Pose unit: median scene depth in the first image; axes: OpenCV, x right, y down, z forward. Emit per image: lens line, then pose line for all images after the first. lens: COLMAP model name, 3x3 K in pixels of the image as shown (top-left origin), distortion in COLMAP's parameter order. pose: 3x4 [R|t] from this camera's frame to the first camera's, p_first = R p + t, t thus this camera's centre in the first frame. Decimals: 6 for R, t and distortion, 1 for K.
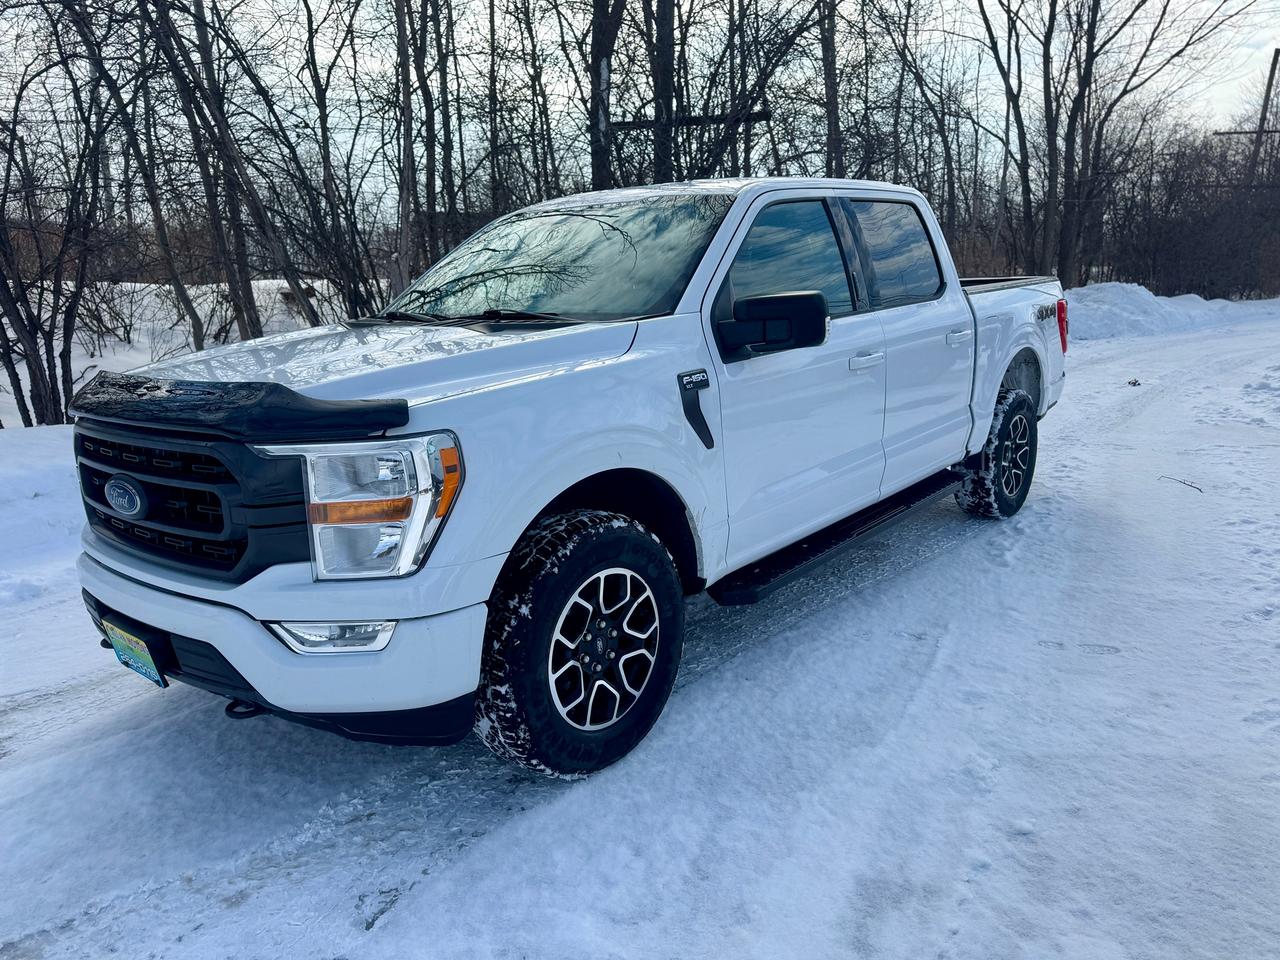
lens RADIAL K [[909.7, 0, 645.7], [0, 909.7, 475.8], [0, 0, 1]] dist [0.050133, -0.058004]
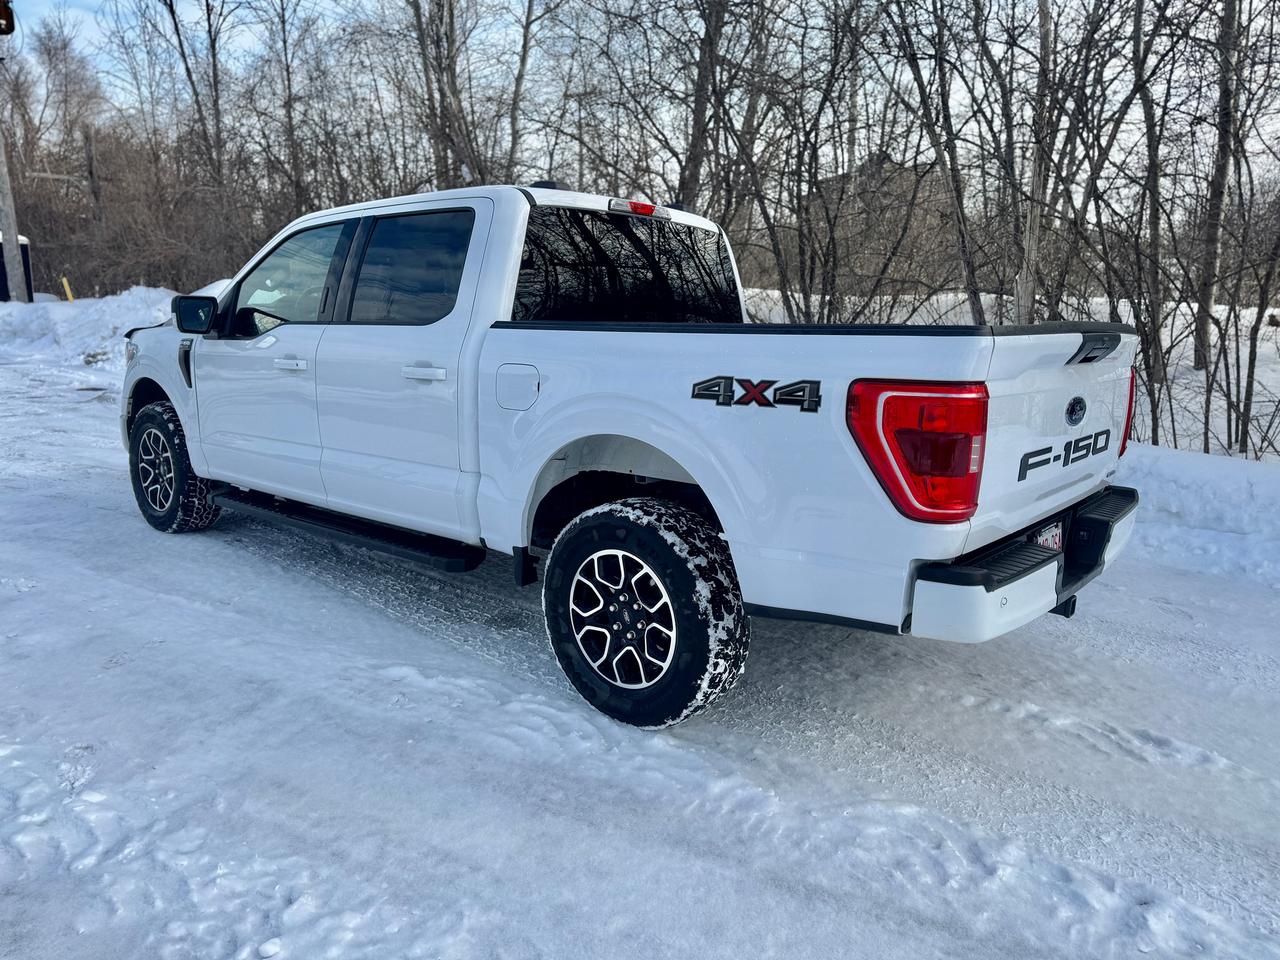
lens RADIAL K [[909.7, 0, 635.3], [0, 909.7, 476.2], [0, 0, 1]] dist [0.050133, -0.058004]
pose [[-0.013059, 0.211697, -0.977248, 1.849216], [-0.237435, 0.948722, 0.208690, -0.448178], [0.971316, 0.234758, 0.037874, 1.899466]]
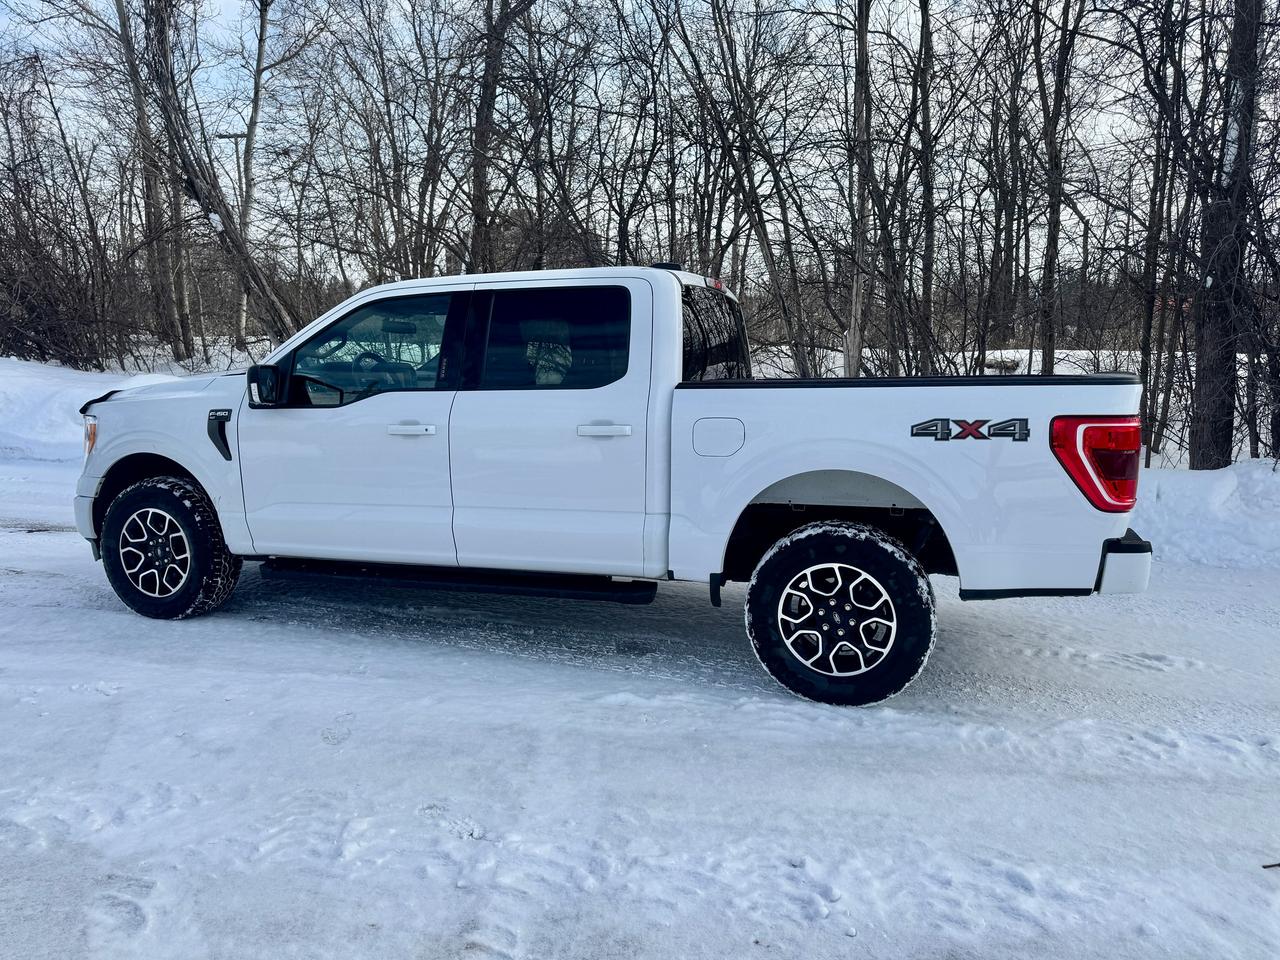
lens RADIAL K [[909.7, 0, 636.0], [0, 909.7, 475.2], [0, 0, 1]] dist [0.050133, -0.058004]
pose [[0.362781, 0.149761, -0.919762, 1.919983], [-0.213605, 0.974086, 0.074354, -0.294382], [0.907063, 0.169491, 0.385369, 1.121990]]
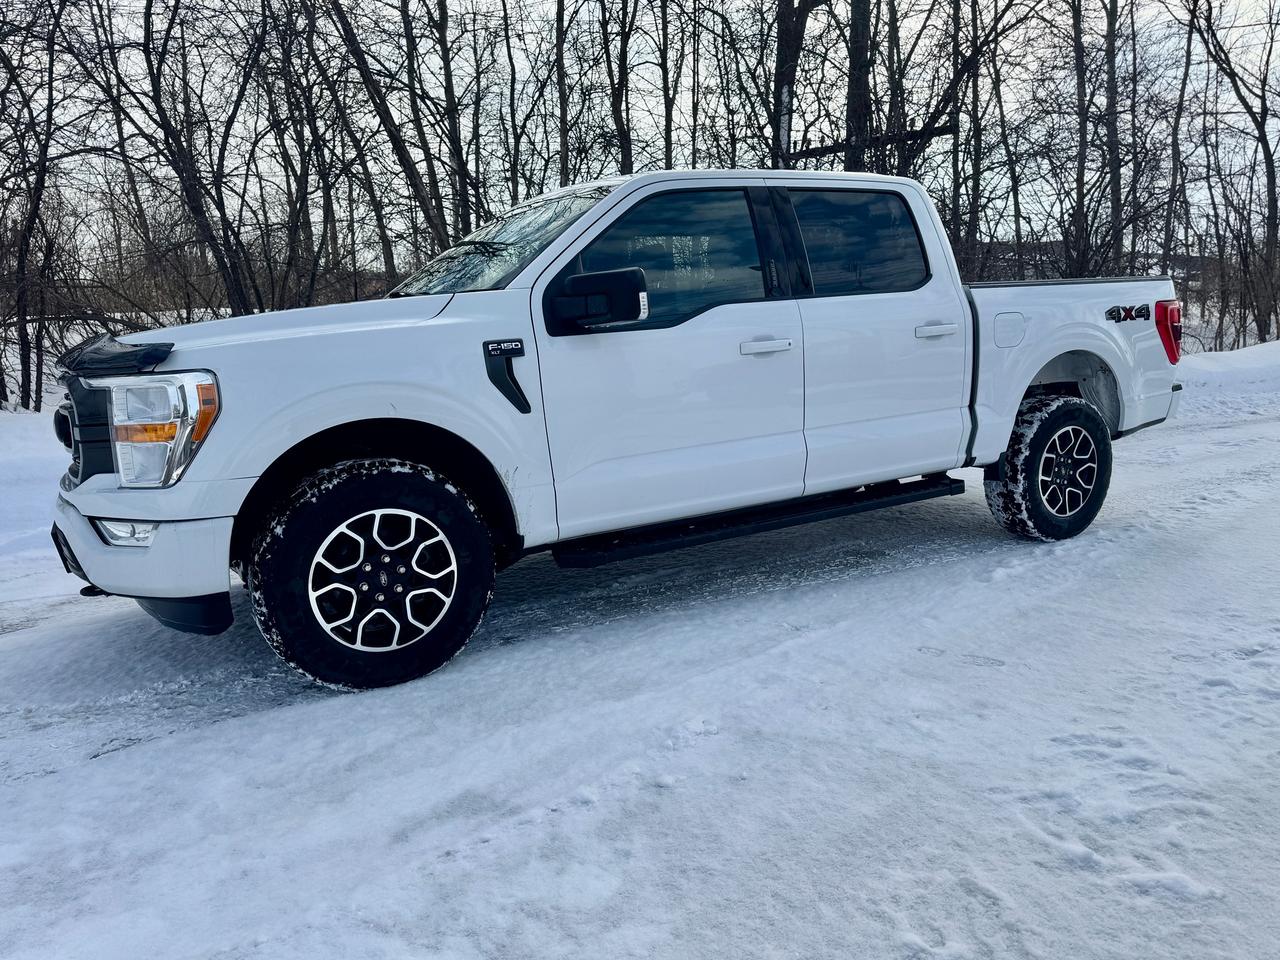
lens RADIAL K [[909.7, 0, 636.7], [0, 909.7, 483.0], [0, 0, 1]] dist [0.050133, -0.058004]
pose [[0.939028, 0.053207, -0.339699, 0.613188], [-0.065538, 0.997539, -0.024922, 0.076608], [0.337536, 0.045666, 0.940204, 0.041509]]
